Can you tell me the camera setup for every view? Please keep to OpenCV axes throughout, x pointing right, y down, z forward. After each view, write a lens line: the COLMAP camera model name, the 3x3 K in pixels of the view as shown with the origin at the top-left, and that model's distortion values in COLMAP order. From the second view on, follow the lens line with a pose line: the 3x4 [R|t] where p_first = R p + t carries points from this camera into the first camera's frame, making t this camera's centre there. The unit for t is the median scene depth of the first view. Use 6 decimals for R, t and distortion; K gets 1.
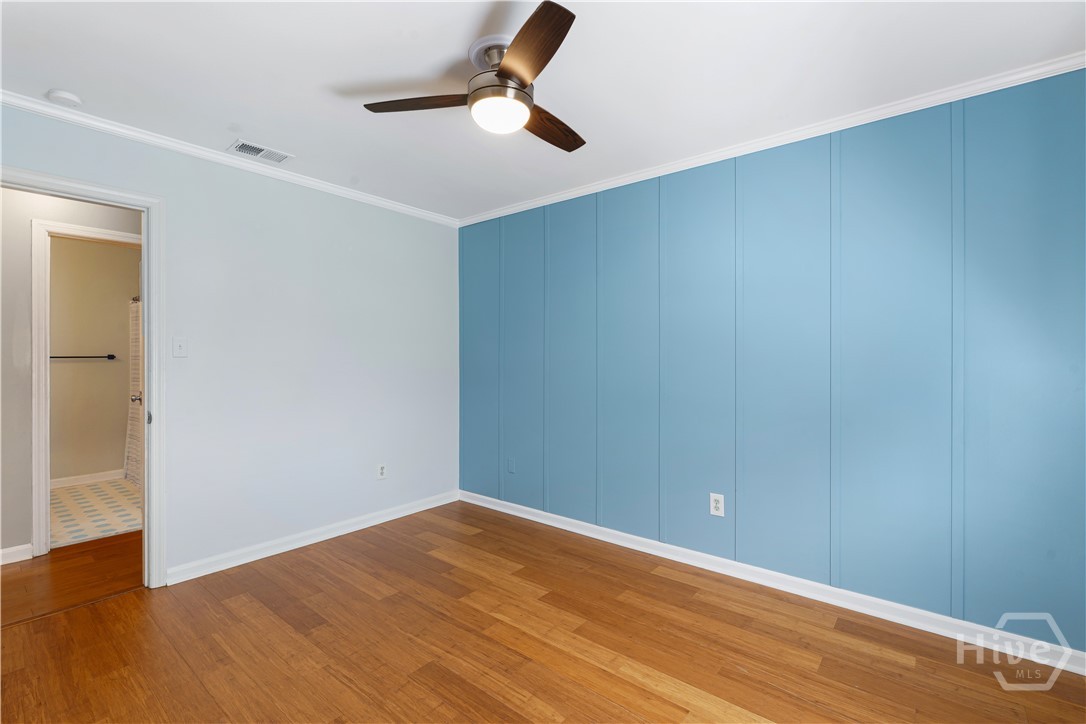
lens RADIAL K [[485.0, 0, 537.6], [0, 485.0, 358.7], [0, 0, 1]] dist [-0.002761, -0.000280]
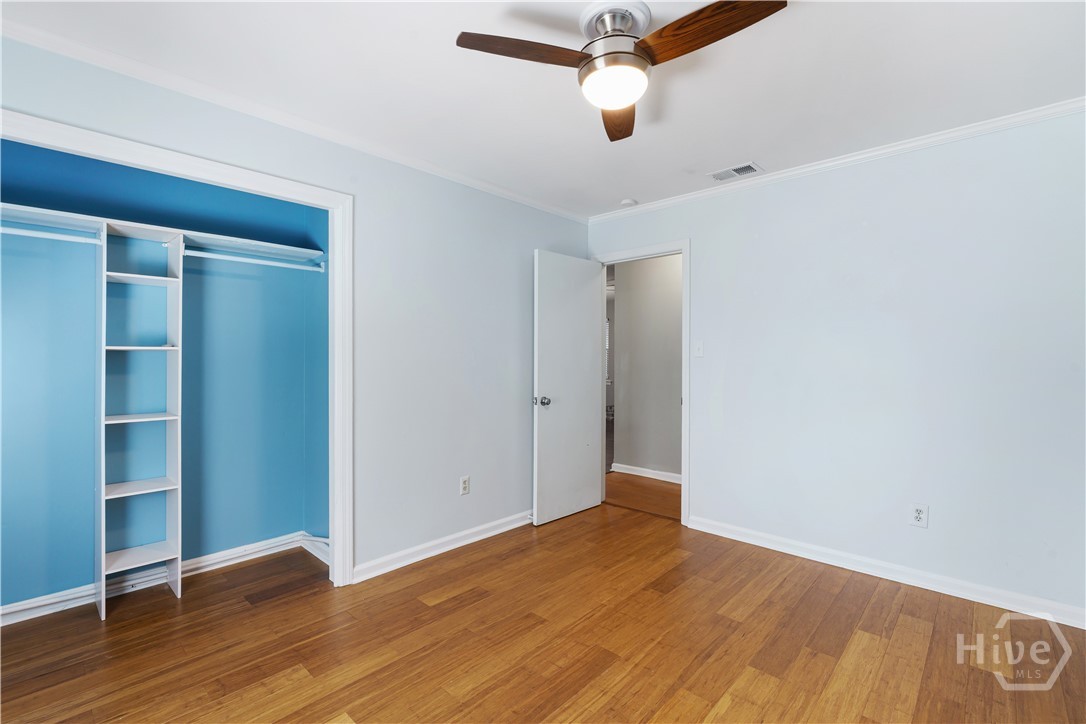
lens RADIAL K [[485.0, 0, 537.6], [0, 485.0, 358.7], [0, 0, 1]] dist [-0.002761, -0.000280]
pose [[-0.065631, 0.001891, -0.997842, 0.617843], [-0.004004, 0.999990, 0.002159, 0.000559], [0.997836, 0.004137, -0.065623, 0.686973]]
